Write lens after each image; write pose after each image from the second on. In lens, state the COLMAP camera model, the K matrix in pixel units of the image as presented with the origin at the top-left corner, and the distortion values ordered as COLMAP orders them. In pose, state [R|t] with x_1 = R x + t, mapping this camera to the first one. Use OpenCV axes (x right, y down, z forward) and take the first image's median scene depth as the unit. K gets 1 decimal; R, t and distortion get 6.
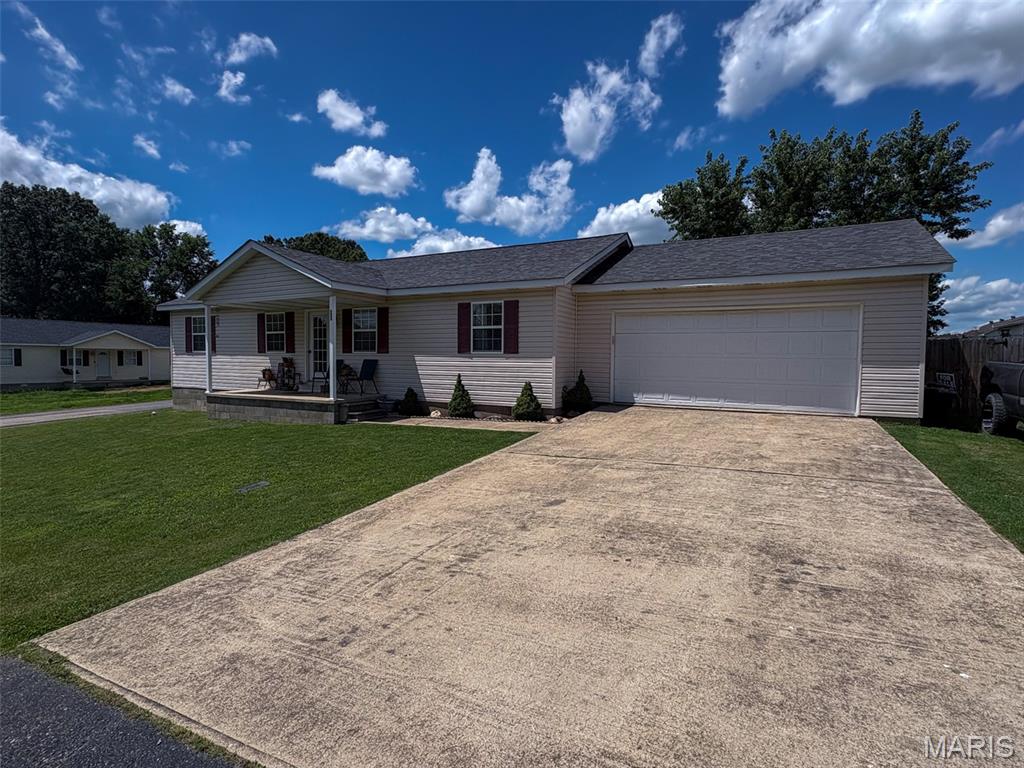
lens RADIAL K [[512.5, 0, 511.4], [0, 512.5, 381.1], [0, 0, 1]] dist [0.003117, -0.000579]
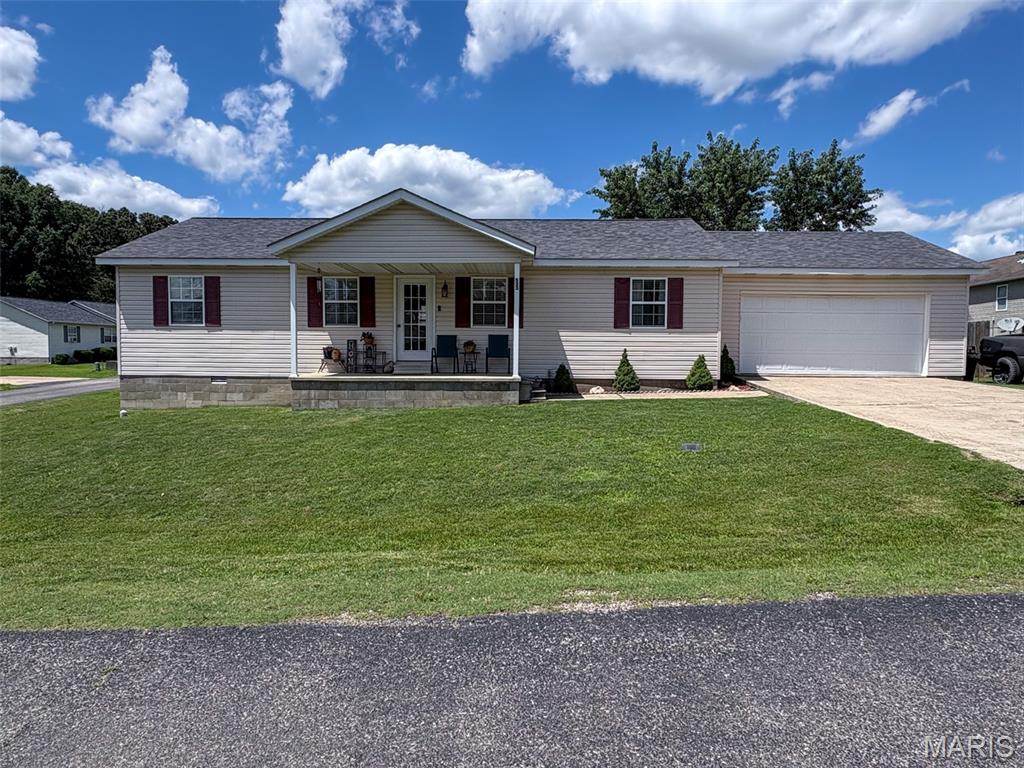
lens RADIAL K [[635.7, 0, 511.0], [0, 635.7, 383.6], [0, 0, 1]] dist [-0.001955, -0.000886]
pose [[0.893610, -0.027127, 0.448024, -0.855982], [0.020908, 0.999604, 0.018822, 0.025701], [-0.448357, -0.007452, 0.893824, -0.007069]]
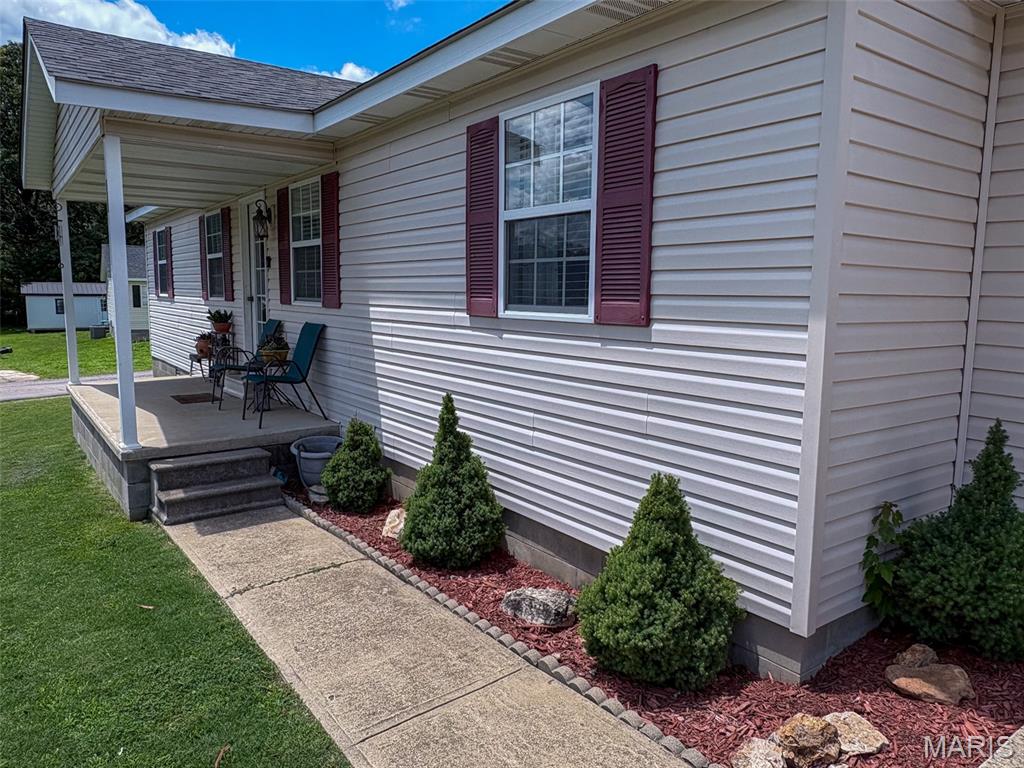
lens RADIAL K [[718.8, 0, 520.4], [0, 718.8, 379.3], [0, 0, 1]] dist [0.000284, 0.003651]
pose [[0.896997, 0.057075, -0.438336, 0.093574], [-0.027359, 0.996896, 0.073819, -0.050414], [0.441188, -0.054223, 0.895775, 0.684435]]
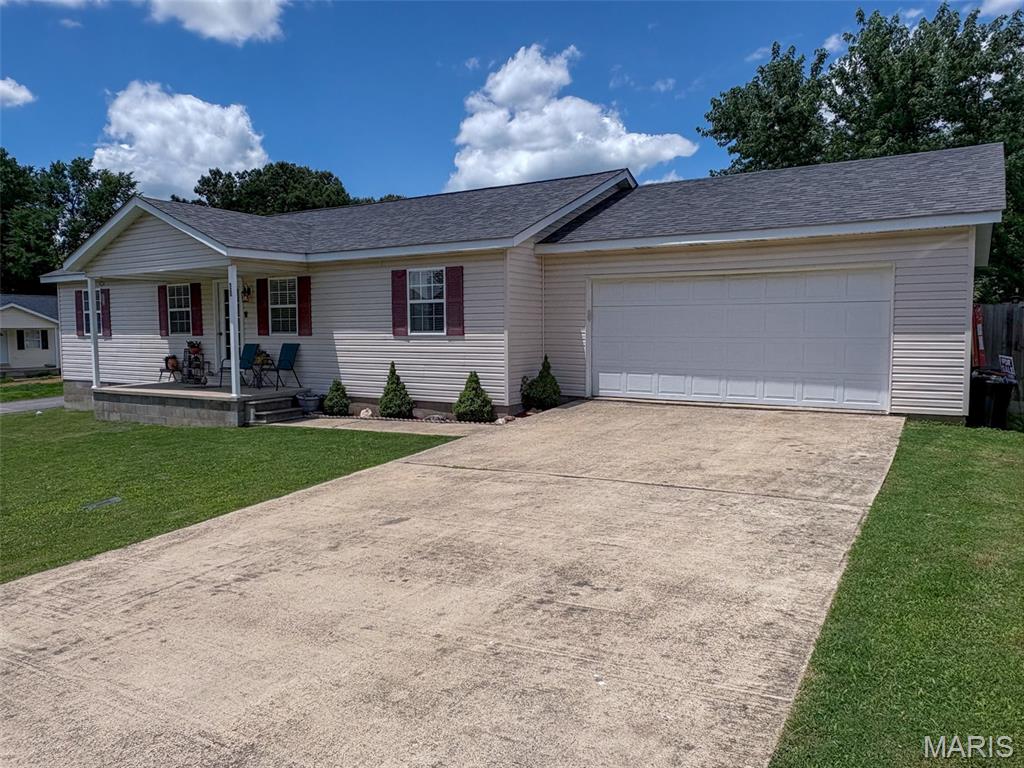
lens RADIAL K [[718.8, 0, 513.0], [0, 718.8, 380.7], [0, 0, 1]] dist [0.000284, 0.003651]
pose [[0.997549, -0.009567, -0.069320, 0.156633], [0.011463, 0.999569, 0.027011, -0.012578], [0.069032, -0.027739, 0.997229, -0.079800]]
